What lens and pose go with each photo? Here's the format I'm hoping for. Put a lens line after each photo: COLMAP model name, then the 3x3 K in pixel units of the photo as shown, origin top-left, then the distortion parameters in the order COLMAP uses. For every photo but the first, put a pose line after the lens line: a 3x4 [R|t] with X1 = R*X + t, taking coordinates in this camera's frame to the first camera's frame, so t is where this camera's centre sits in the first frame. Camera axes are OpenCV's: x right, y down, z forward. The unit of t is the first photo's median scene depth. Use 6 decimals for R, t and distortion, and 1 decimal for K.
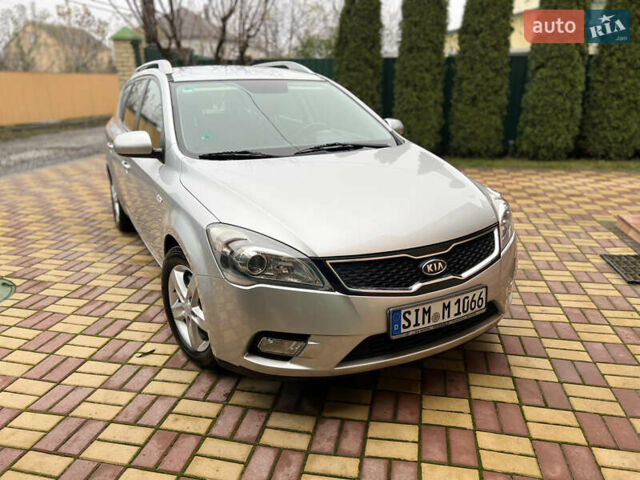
lens RADIAL K [[482.4, 0, 318.3], [0, 482.4, 241.0], [0, 0, 1]] dist [0.046013, -0.049100]
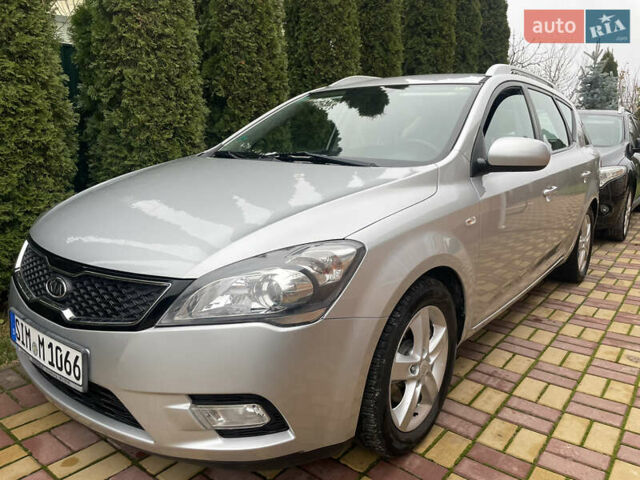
lens RADIAL K [[485.4, 0, 320.4], [0, 485.4, 238.6], [0, 0, 1]] dist [0.102695, -0.123775]
pose [[0.387388, 0.209607, -0.897773, 1.029874], [-0.303547, 0.948511, 0.090472, -0.203616], [0.870511, 0.237469, 0.431067, 0.965732]]
